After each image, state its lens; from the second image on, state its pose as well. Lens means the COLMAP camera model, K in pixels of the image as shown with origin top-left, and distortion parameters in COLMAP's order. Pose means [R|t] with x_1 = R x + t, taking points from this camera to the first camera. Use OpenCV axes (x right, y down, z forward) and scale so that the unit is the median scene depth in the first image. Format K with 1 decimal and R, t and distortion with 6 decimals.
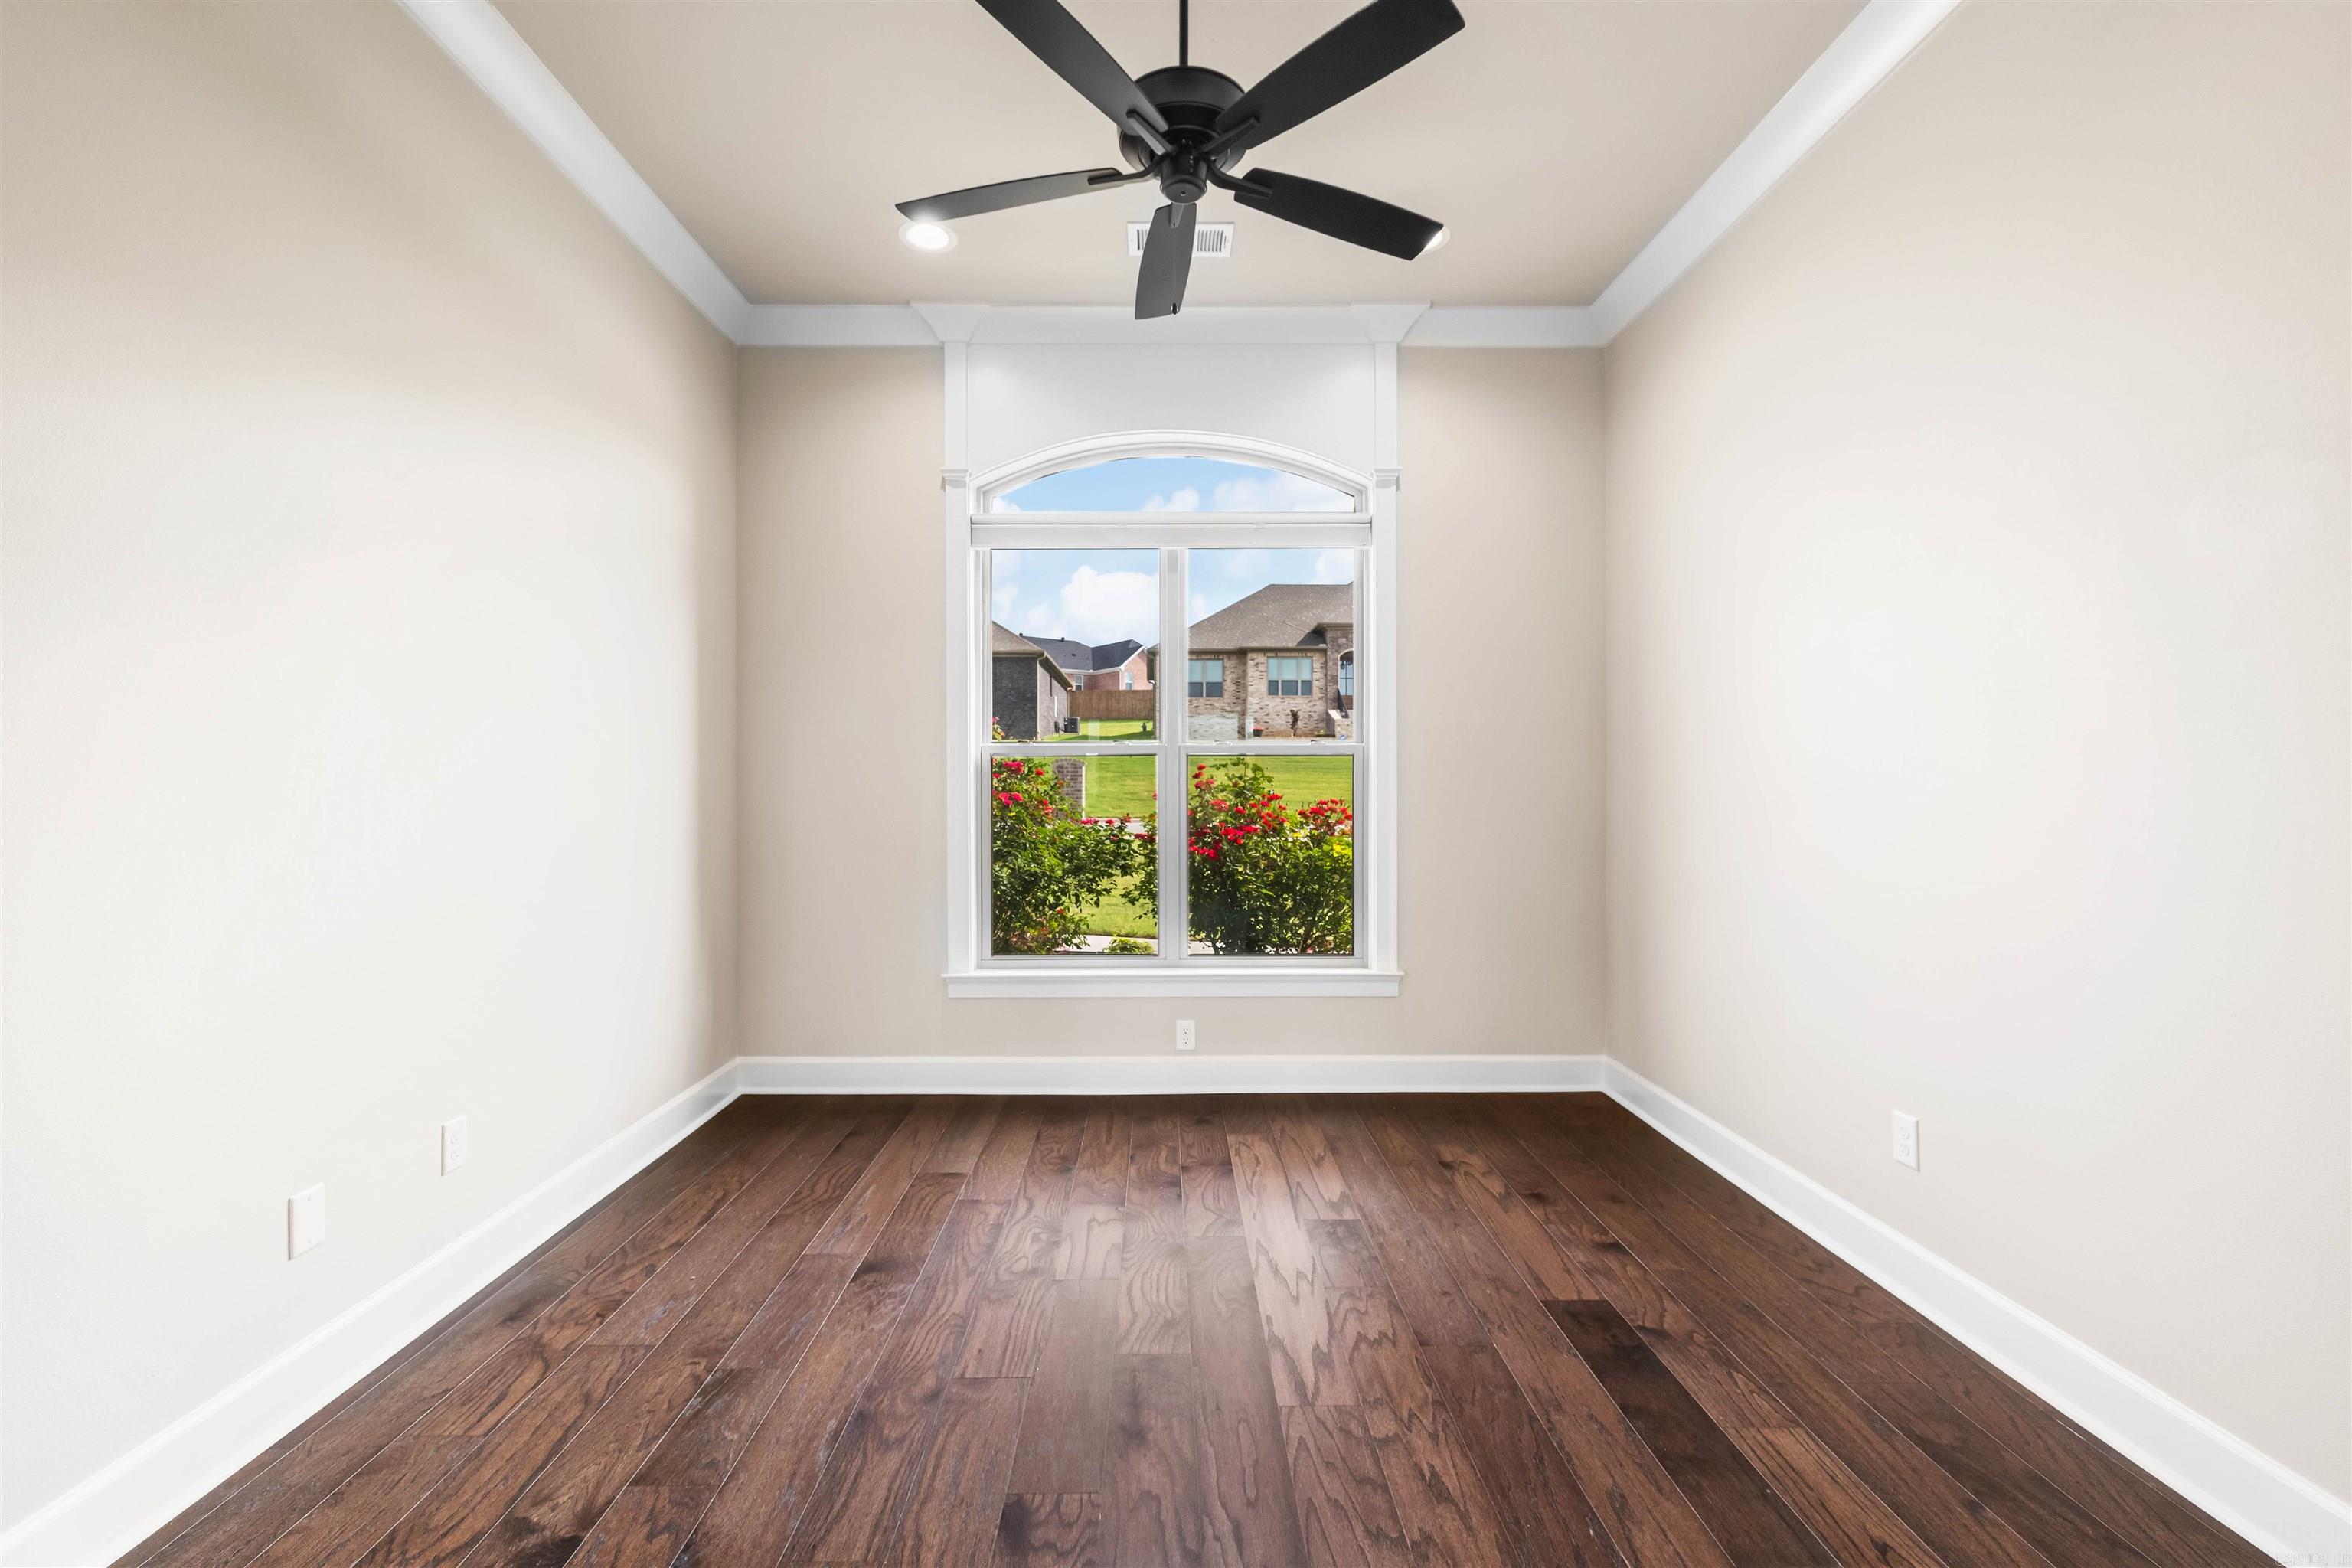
lens RADIAL K [[983.4, 0, 1176.0], [0, 983.4, 784.0], [0, 0, 1]] dist [-0.002887, 0.000480]
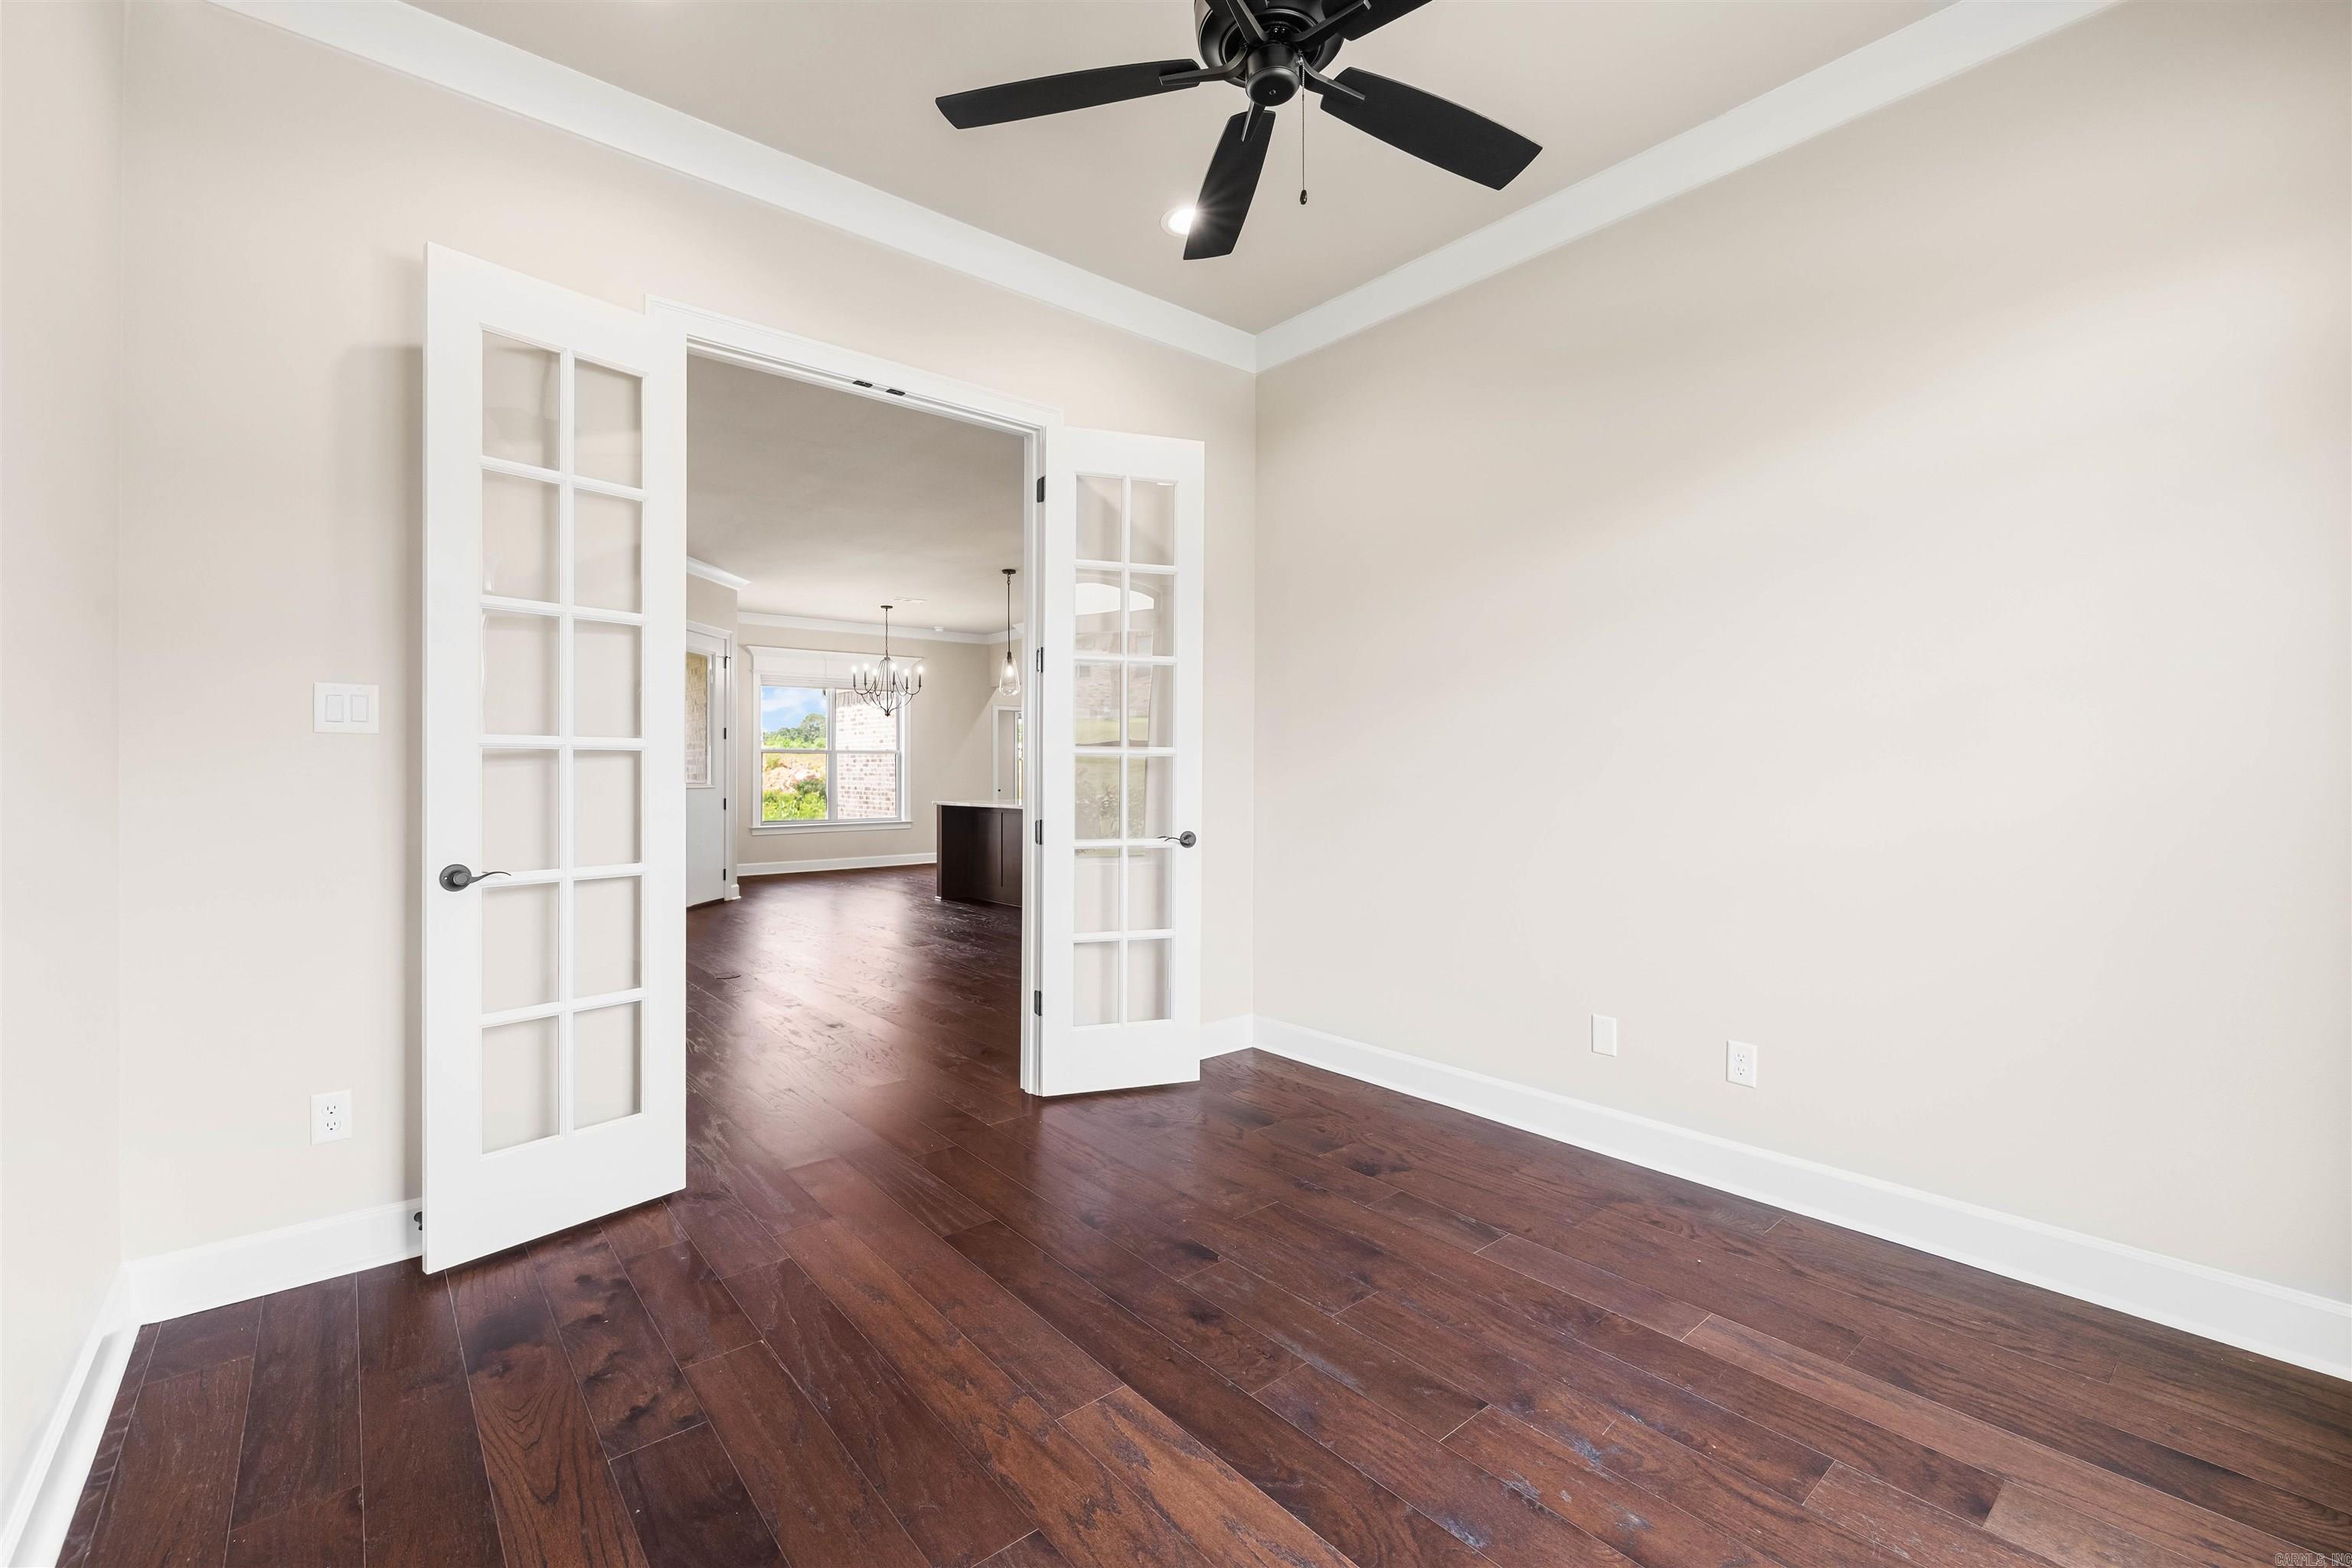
lens RADIAL K [[983.4, 0, 1176.0], [0, 983.4, 784.0], [0, 0, 1]] dist [-0.002887, 0.000480]
pose [[-0.773538, 0.007776, -0.633702, 0.692180], [0.001658, 0.999946, 0.010245, 0.004989], [0.633748, 0.006874, -0.773509, 1.791177]]
